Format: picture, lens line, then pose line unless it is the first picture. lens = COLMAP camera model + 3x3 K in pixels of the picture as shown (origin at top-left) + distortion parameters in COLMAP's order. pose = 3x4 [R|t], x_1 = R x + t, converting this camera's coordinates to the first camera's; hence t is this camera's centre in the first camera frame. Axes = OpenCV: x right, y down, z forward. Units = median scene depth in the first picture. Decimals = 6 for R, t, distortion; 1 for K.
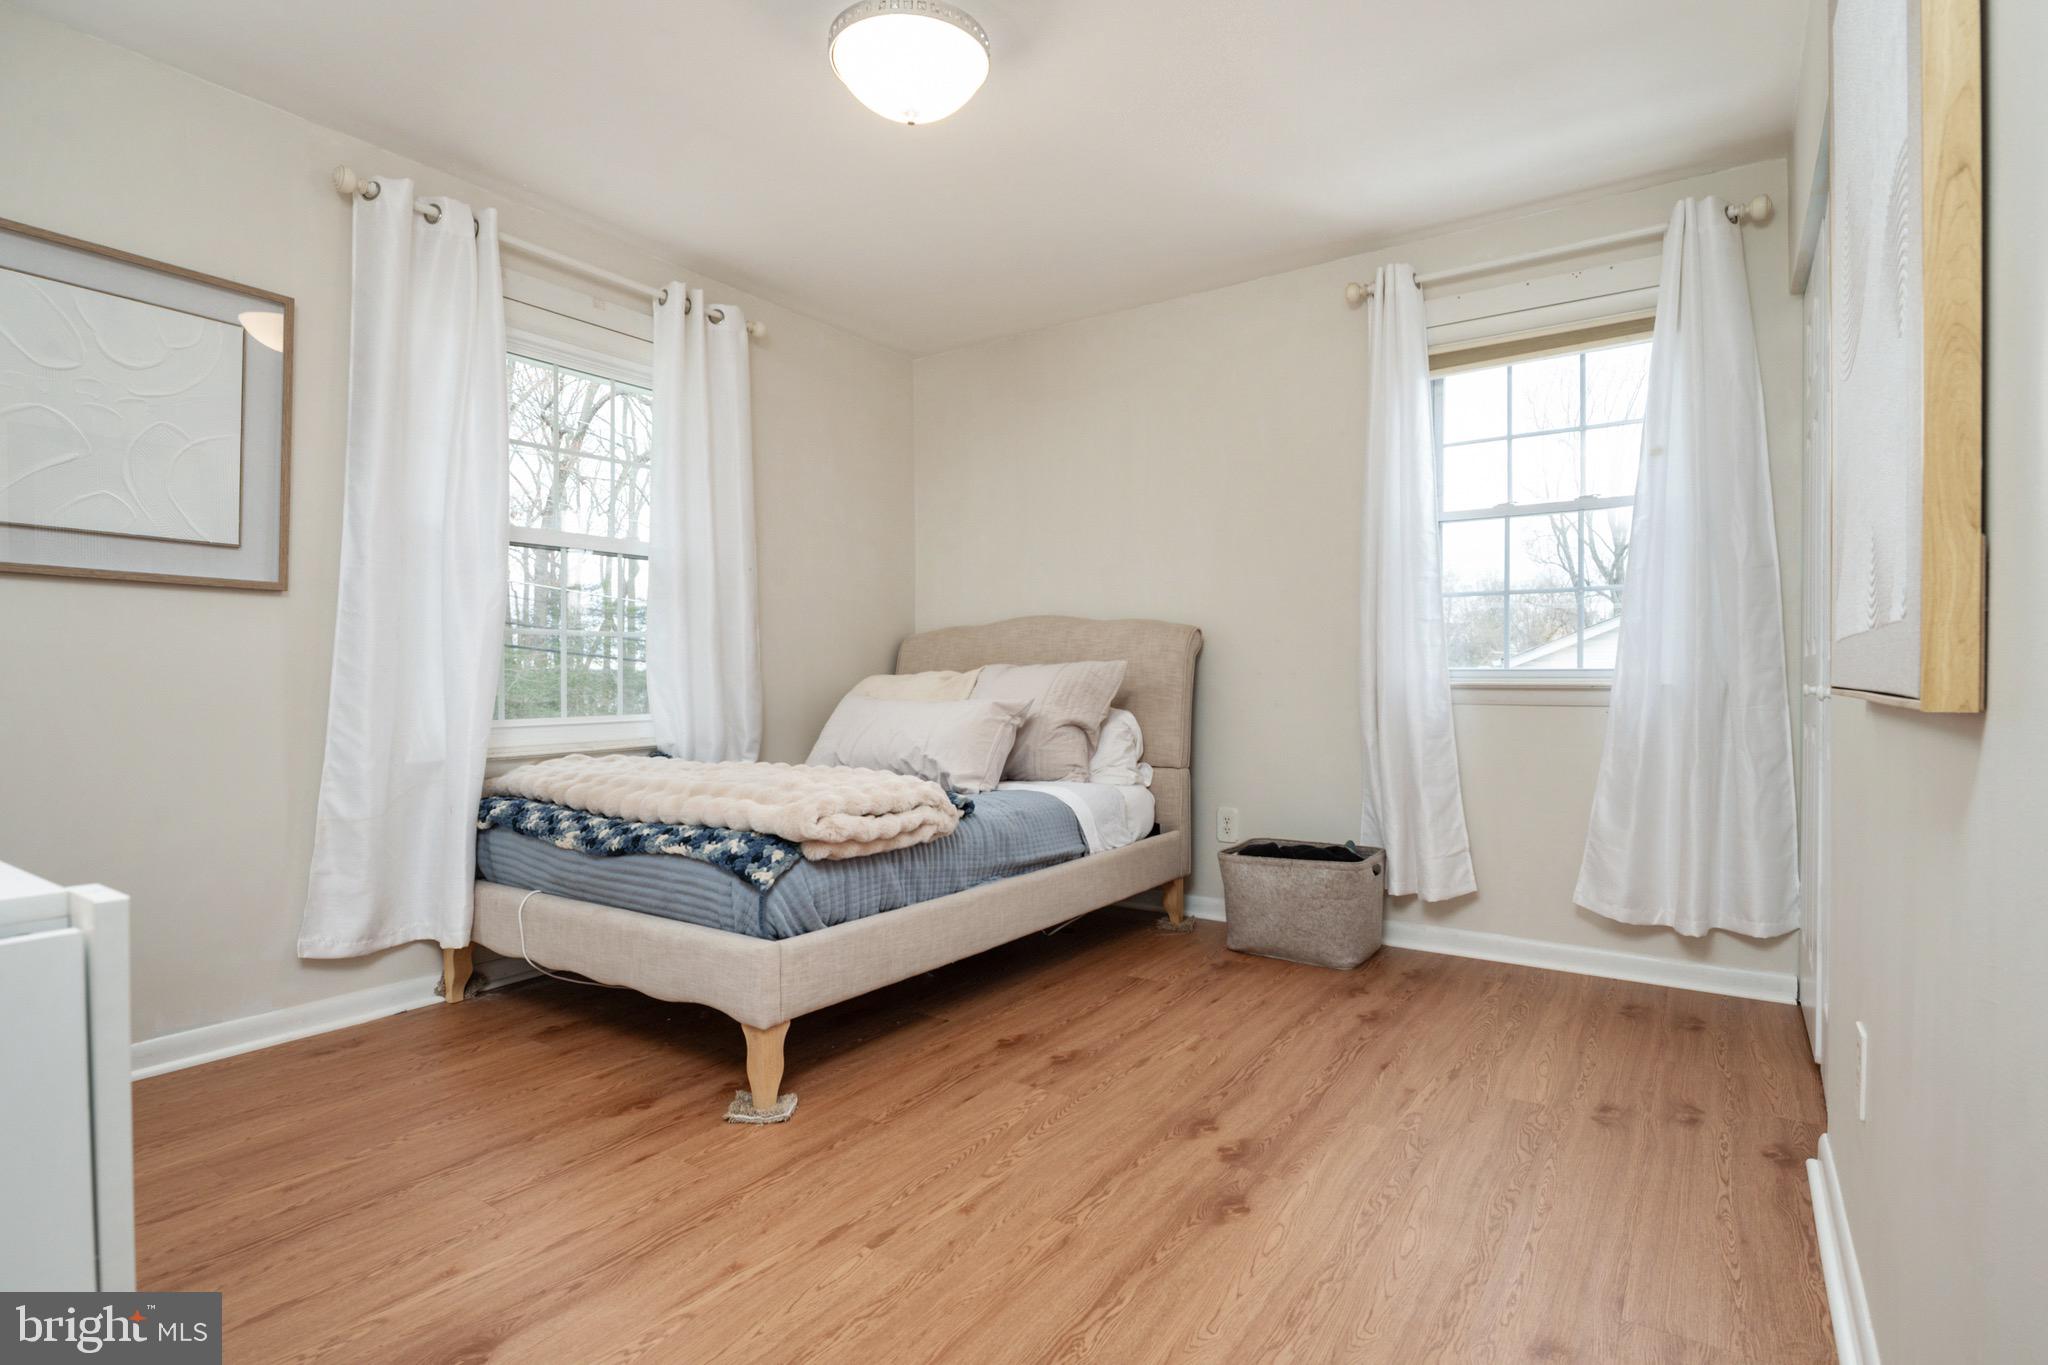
lens RADIAL K [[993.4, 0, 1022.9], [0, 993.4, 660.9], [0, 0, 1]] dist [0.003483, -0.000675]
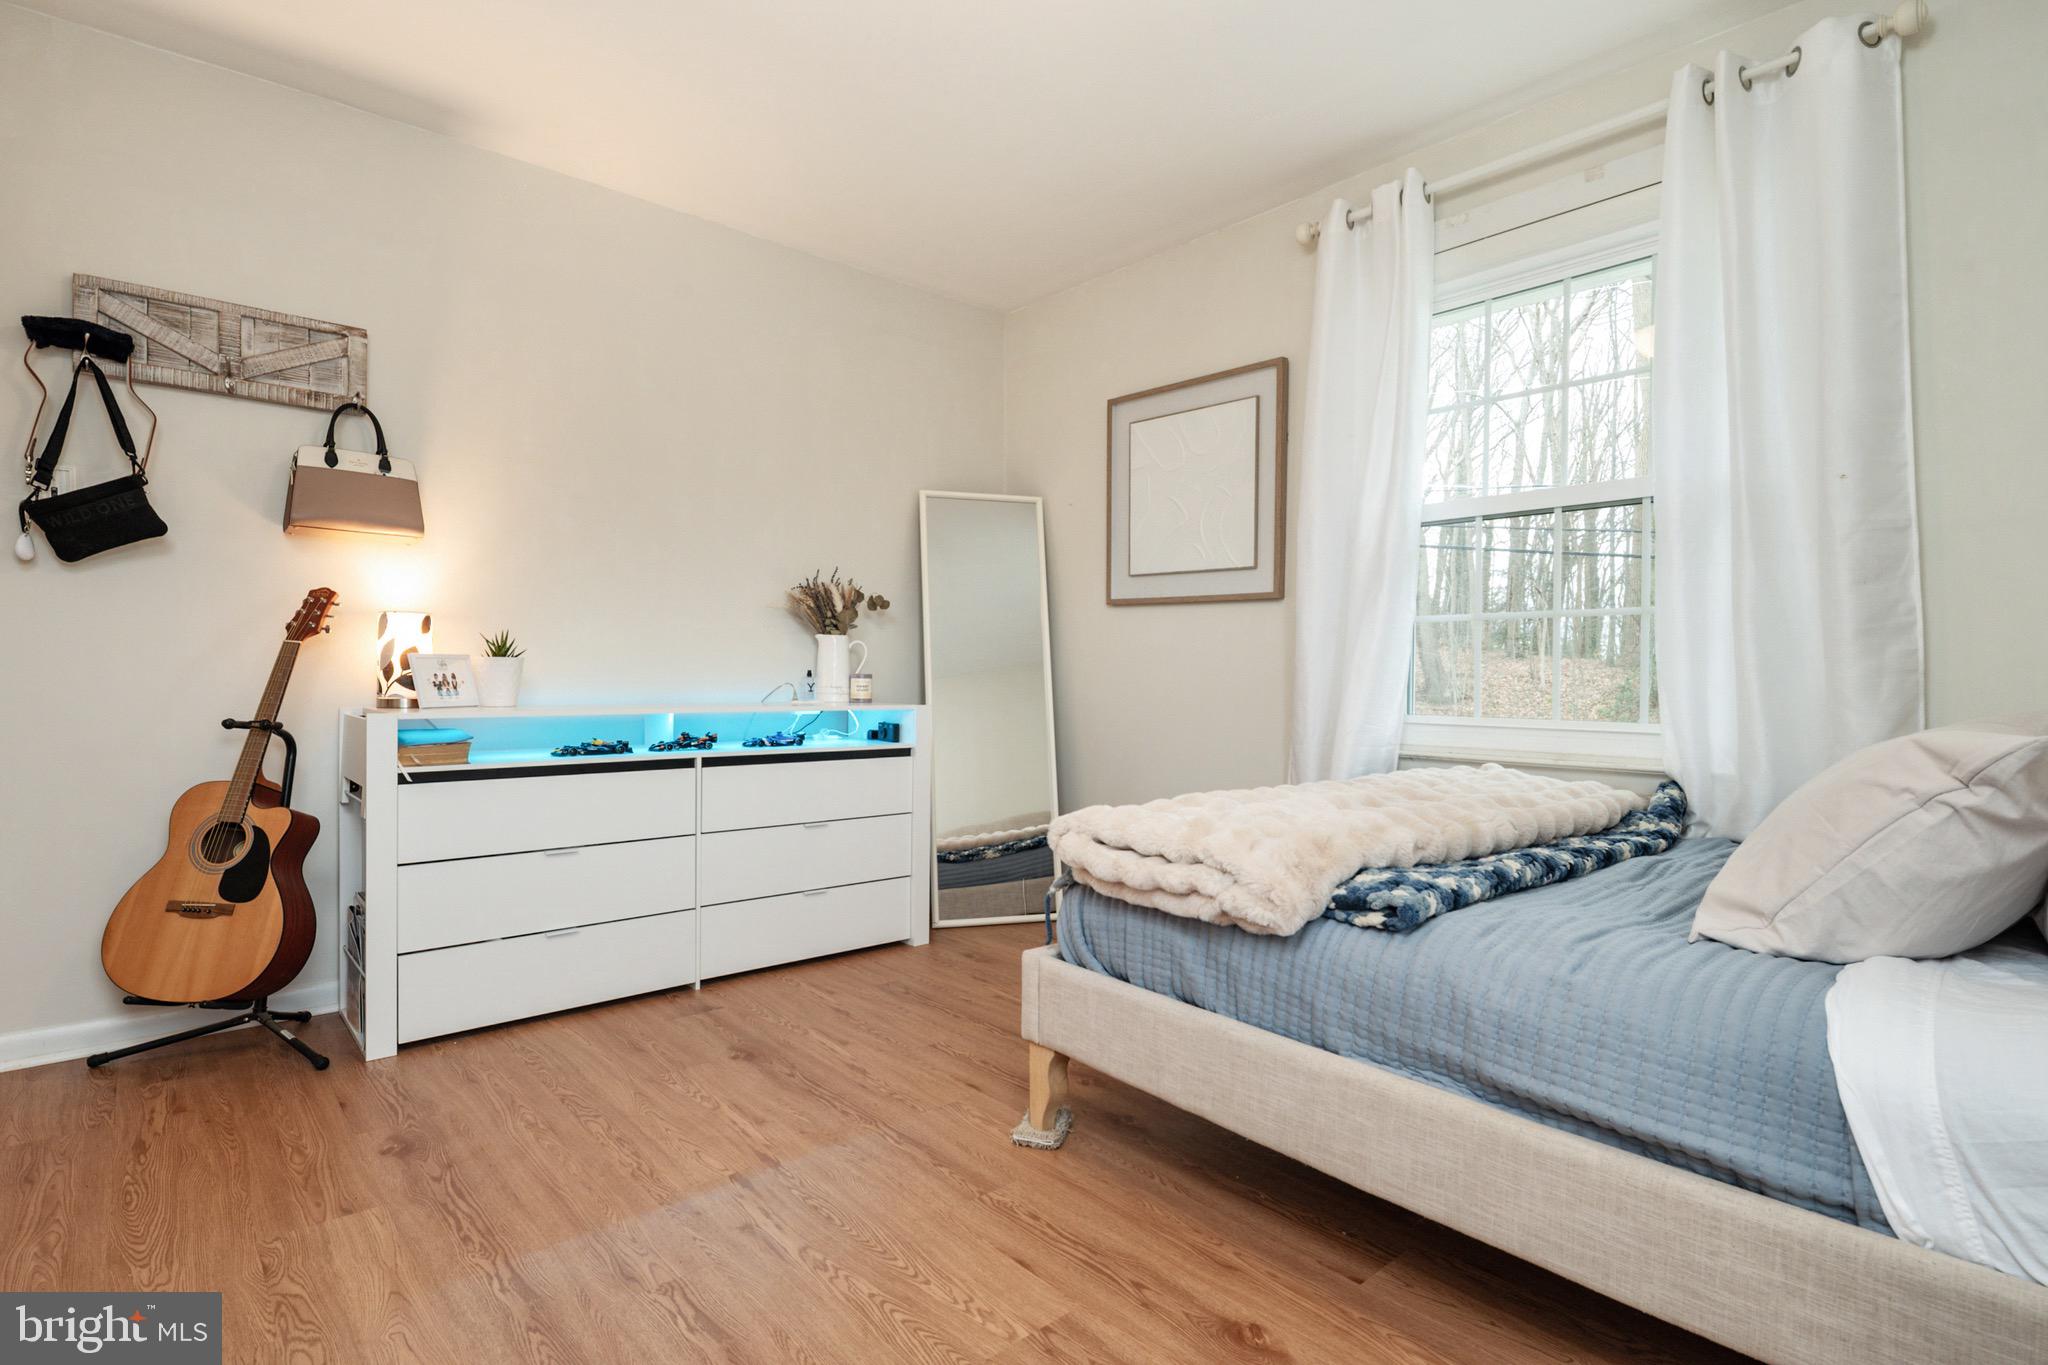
lens RADIAL K [[992.7, 0, 1024.0], [0, 992.7, 682.5], [0, 0, 1]] dist [0.000638, -0.007077]
pose [[-0.239349, 0.007610, -0.970904, 0.557663], [0.009862, 0.999937, 0.005406, 0.023397], [0.970884, -0.008281, -0.239408, 1.049785]]
